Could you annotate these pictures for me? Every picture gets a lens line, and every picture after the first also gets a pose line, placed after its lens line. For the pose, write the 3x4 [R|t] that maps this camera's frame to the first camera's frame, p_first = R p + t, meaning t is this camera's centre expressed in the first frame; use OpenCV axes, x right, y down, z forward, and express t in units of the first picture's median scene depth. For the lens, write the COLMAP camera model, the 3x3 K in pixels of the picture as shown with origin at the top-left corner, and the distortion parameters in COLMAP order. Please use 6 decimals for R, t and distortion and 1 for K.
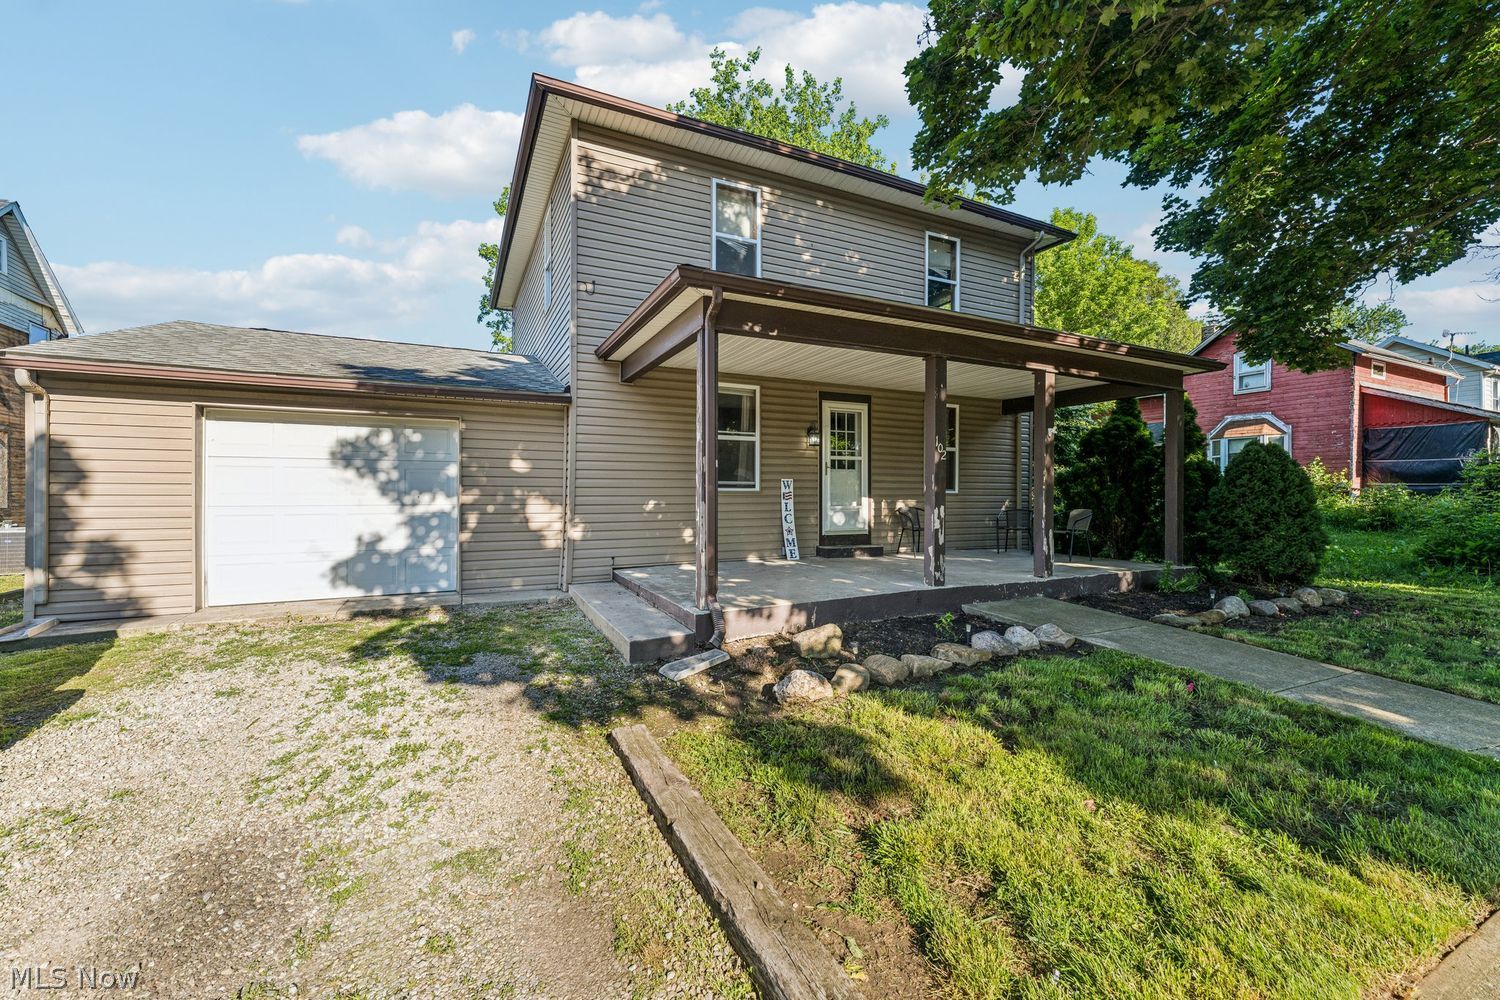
lens RADIAL K [[584.6, 0, 750.0], [0, 584.6, 500.0], [0, 0, 1]] dist [0.010007, 0.000059]
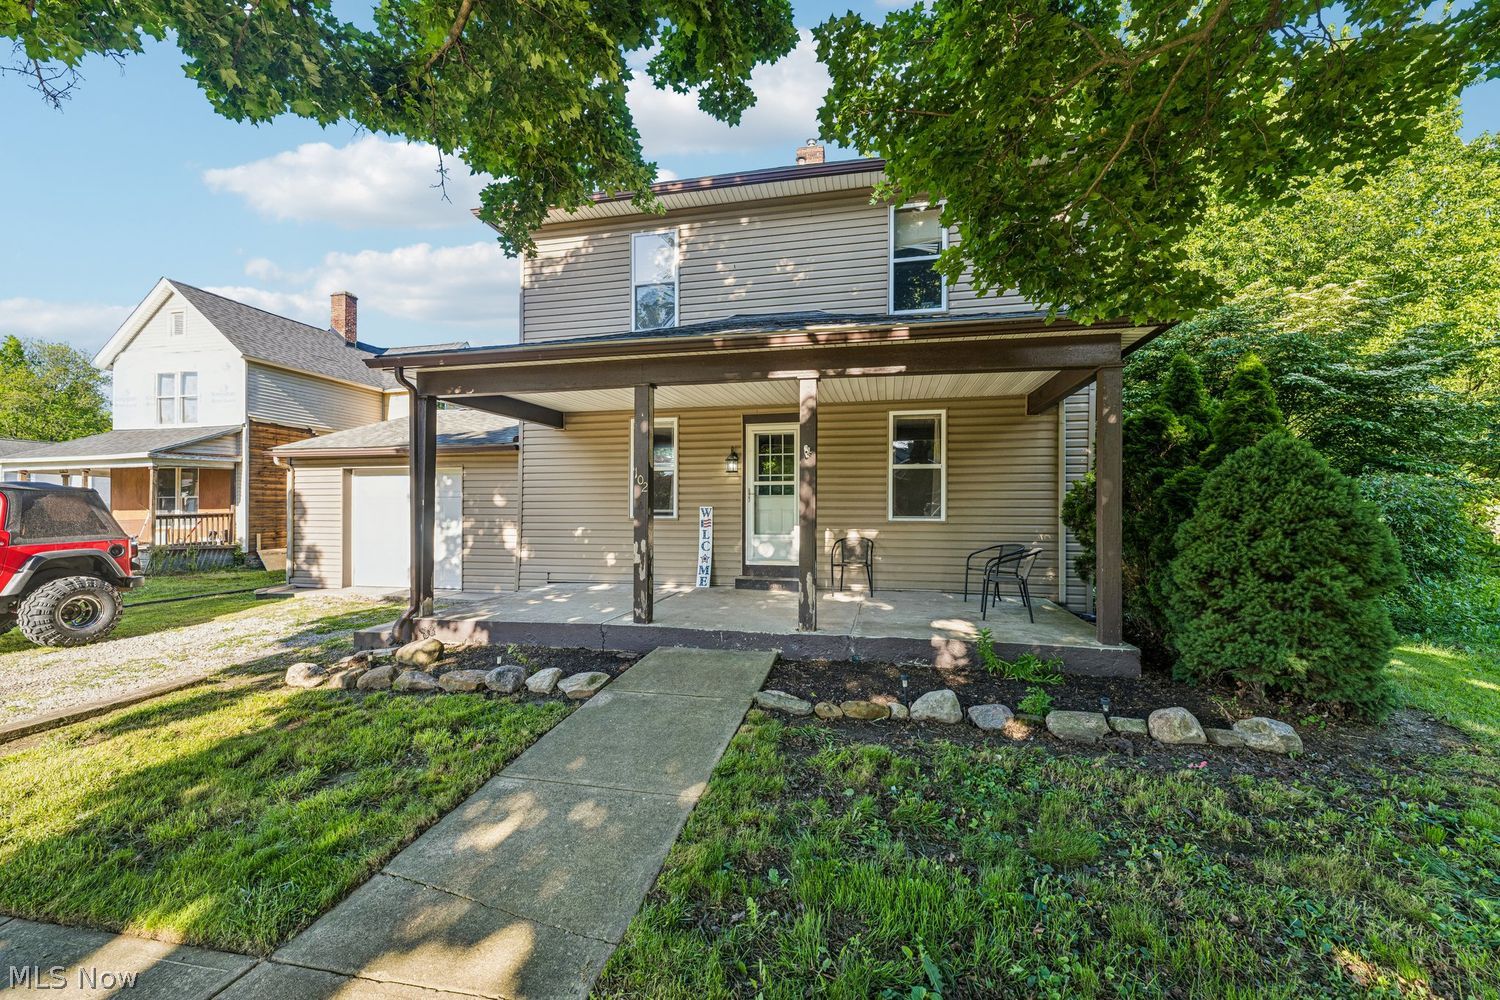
lens RADIAL K [[595.8, 0, 747.6], [0, 595.8, 505.9], [0, 0, 1]] dist [0.008928, 0.000161]
pose [[0.792766, -0.006013, -0.609497, 0.801924], [-0.003798, 0.999883, -0.014804, -0.024152], [0.609515, 0.014051, 0.792650, 0.254449]]
